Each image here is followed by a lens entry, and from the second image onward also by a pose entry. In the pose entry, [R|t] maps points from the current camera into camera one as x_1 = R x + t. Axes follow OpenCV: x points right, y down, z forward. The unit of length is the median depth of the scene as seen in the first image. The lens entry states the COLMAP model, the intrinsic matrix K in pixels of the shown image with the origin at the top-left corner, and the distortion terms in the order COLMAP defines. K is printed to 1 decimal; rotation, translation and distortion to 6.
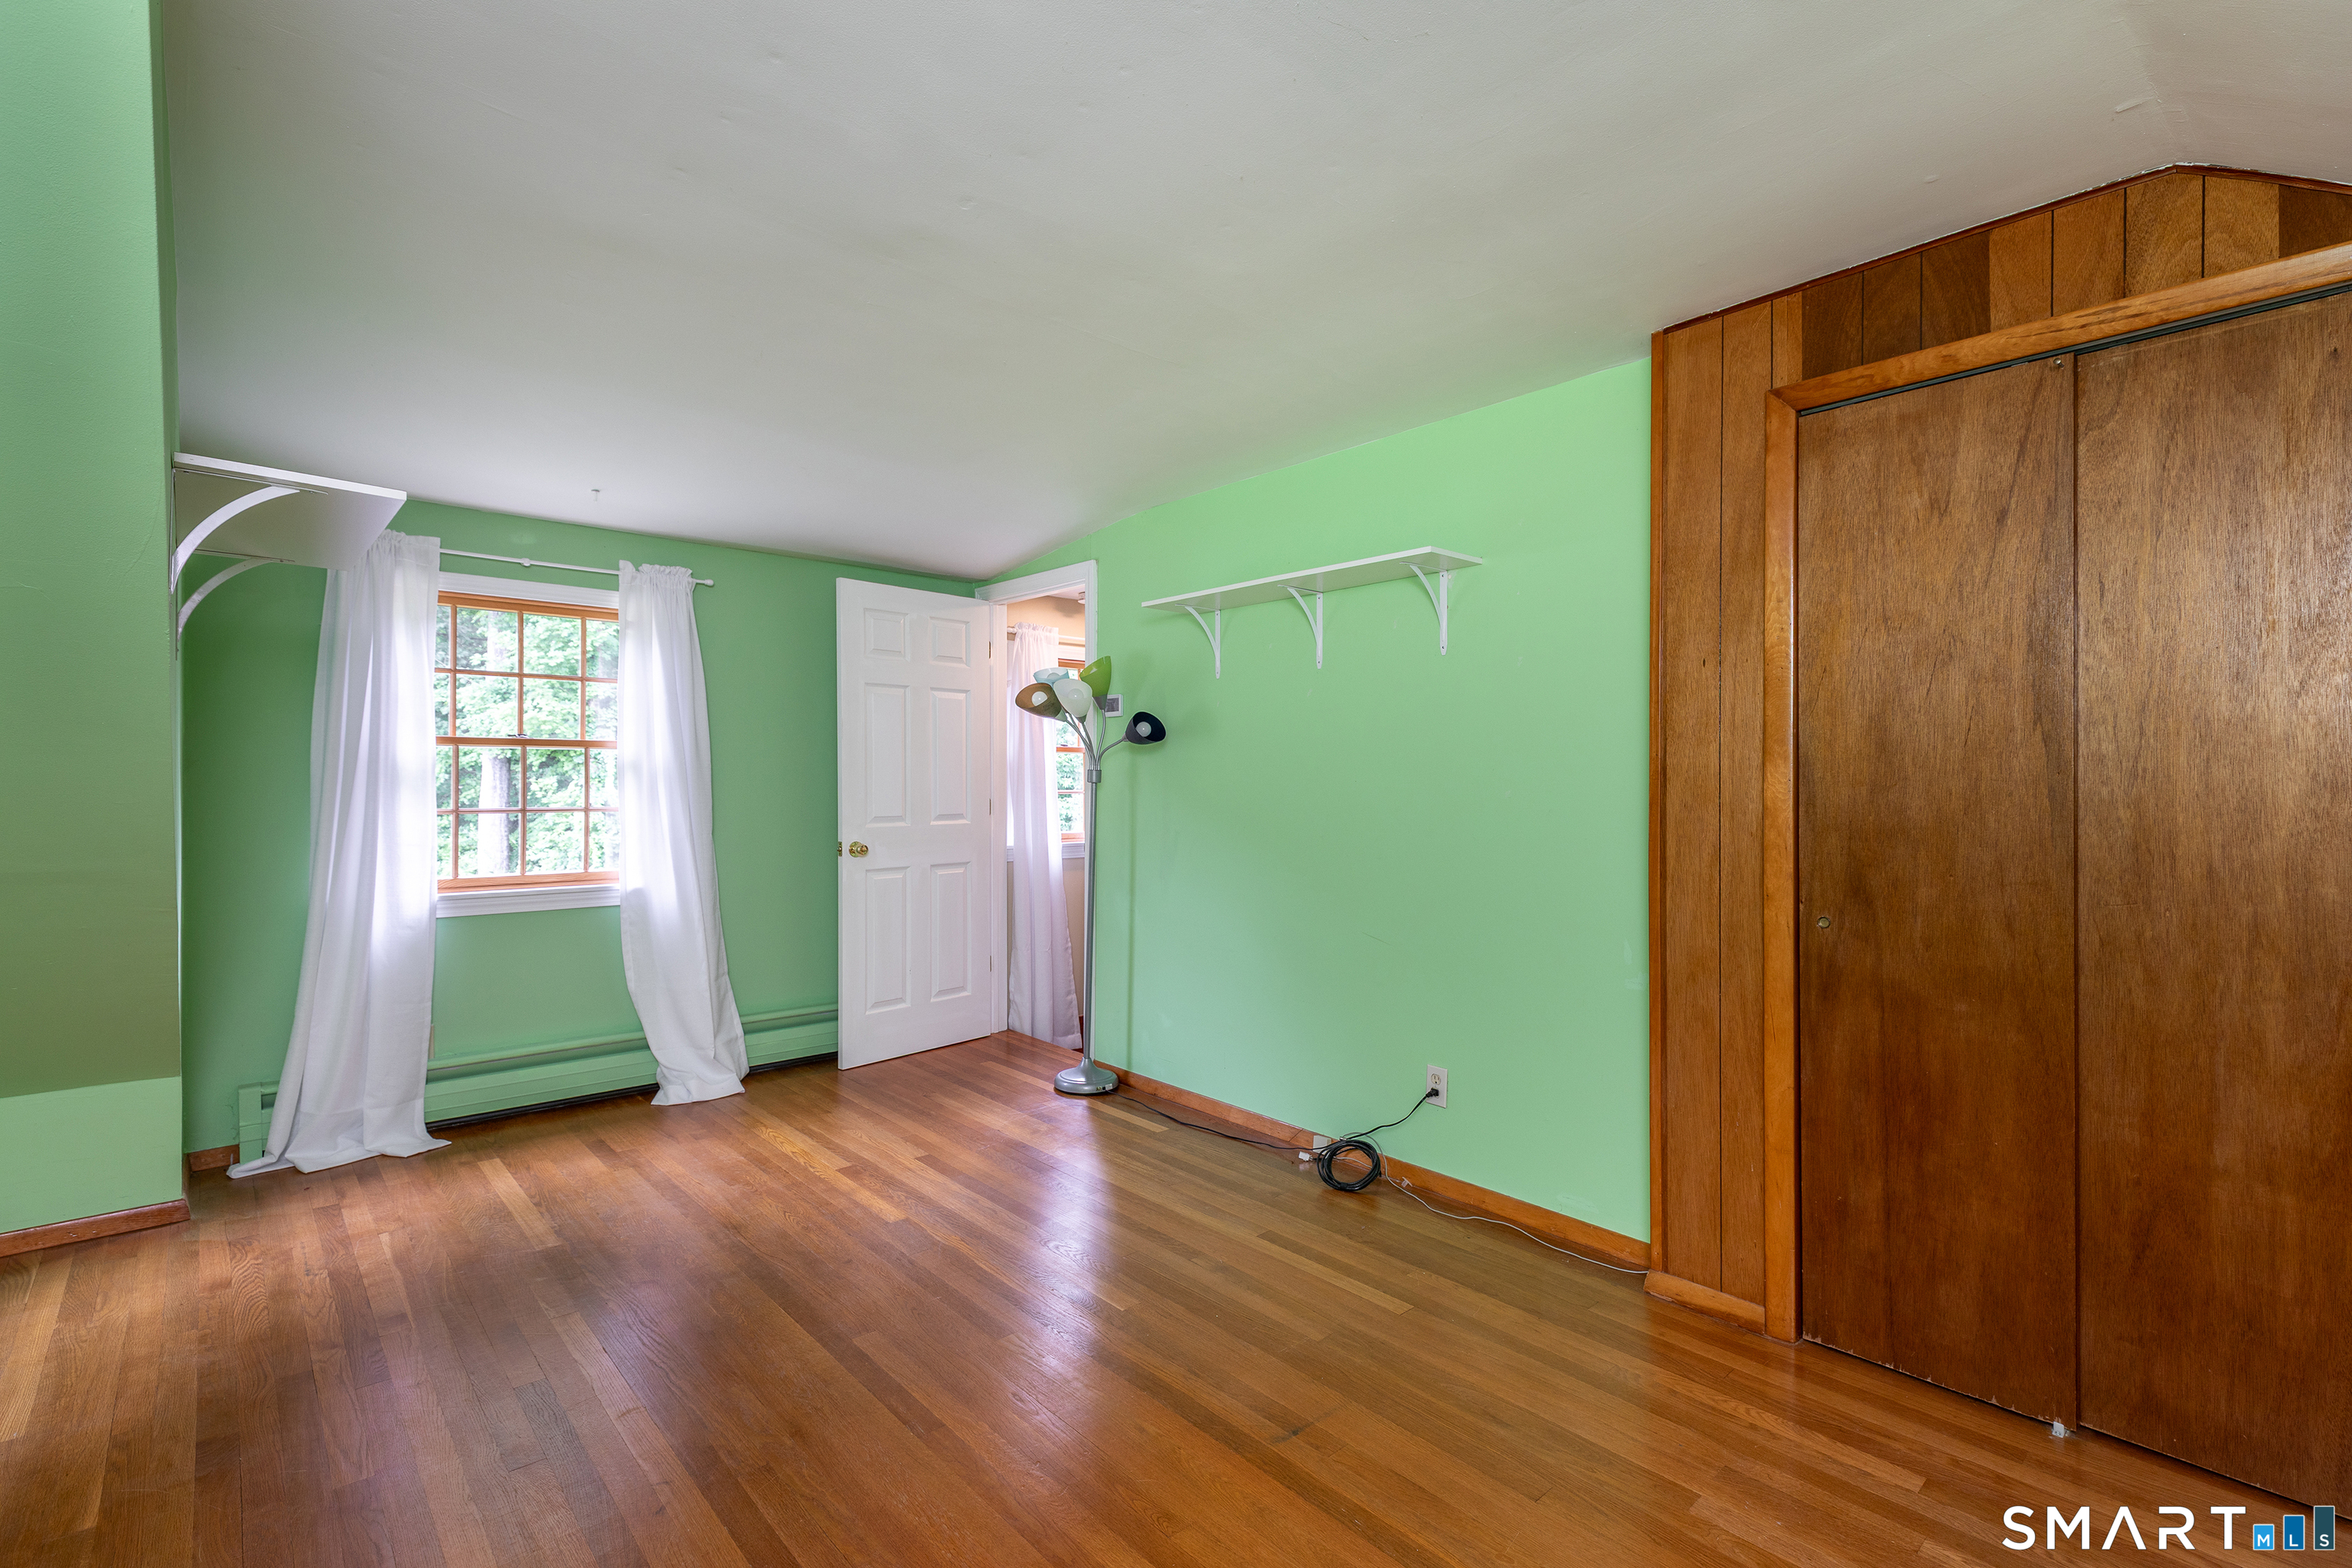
lens RADIAL K [[1075.6, 0, 1176.0], [0, 1075.6, 784.0], [0, 0, 1]] dist [-0.000740, -0.000600]
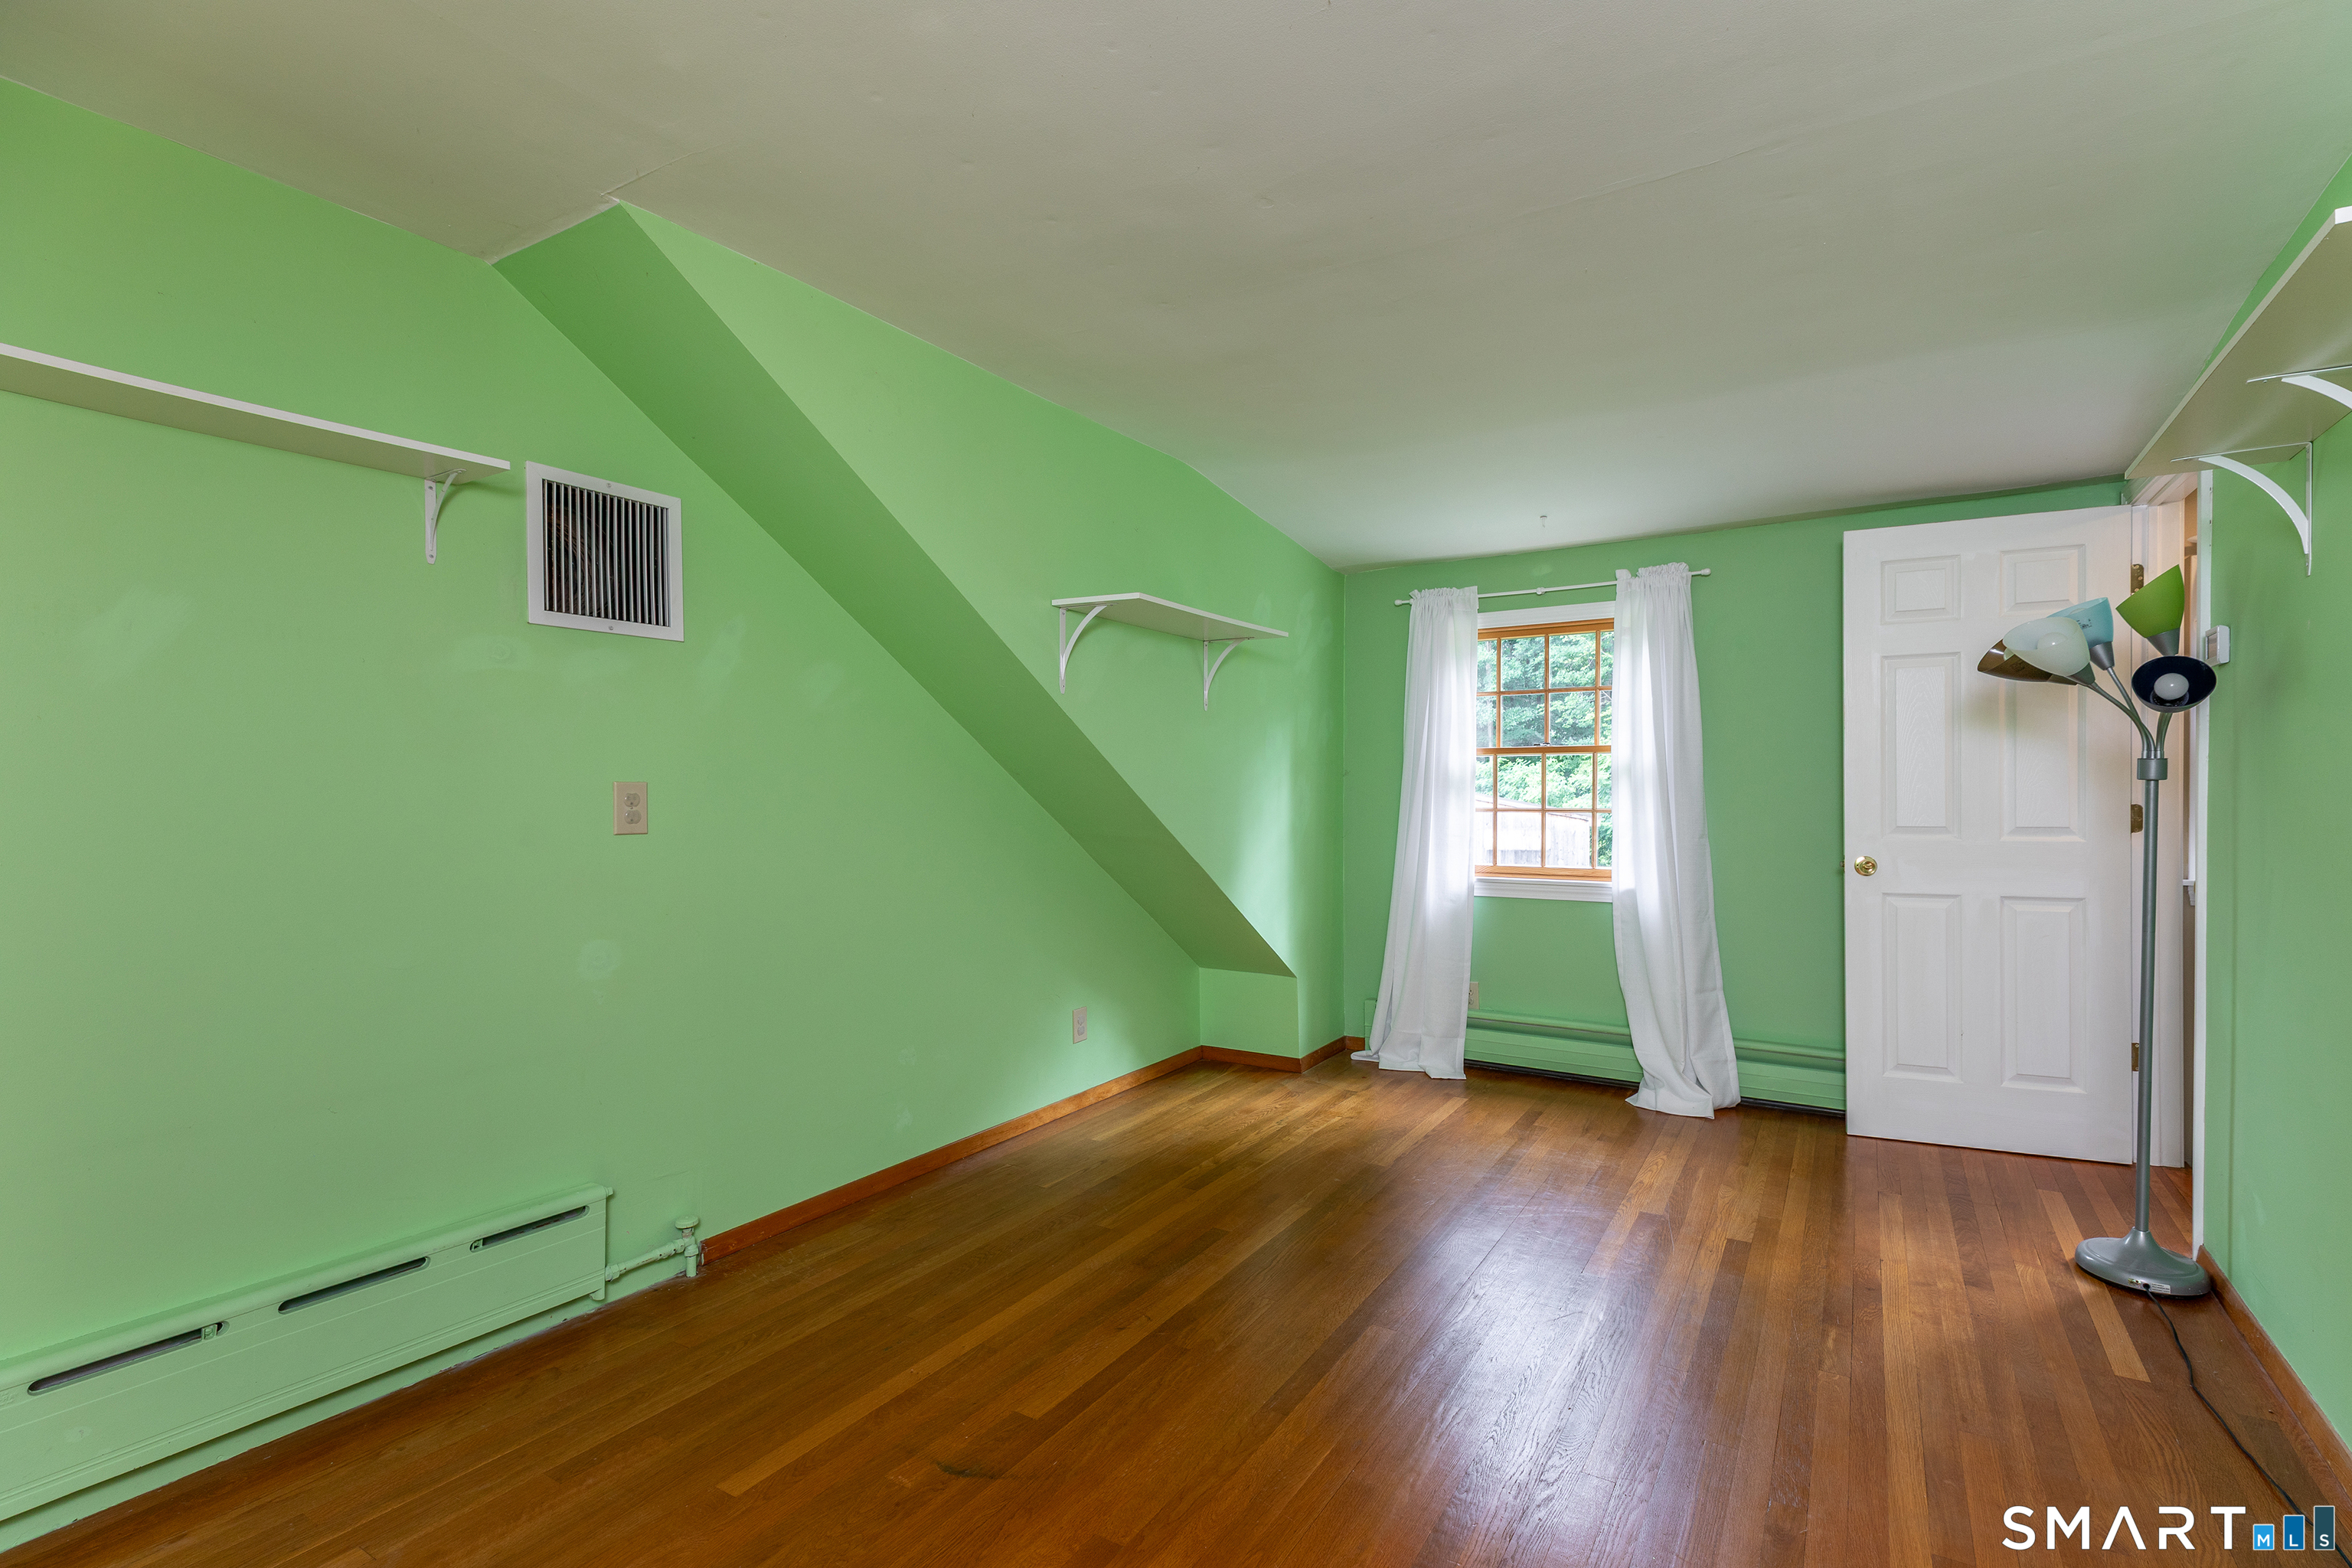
lens RADIAL K [[1064.2, 0, 1179.2], [0, 1064.2, 794.5], [0, 0, 1]] dist [0.002835, 0.000002]
pose [[0.267081, 0.002583, -0.963671, 0.384149], [0.003280, 0.999988, 0.003589, 0.003236], [0.963669, -0.004119, 0.267069, 0.339432]]
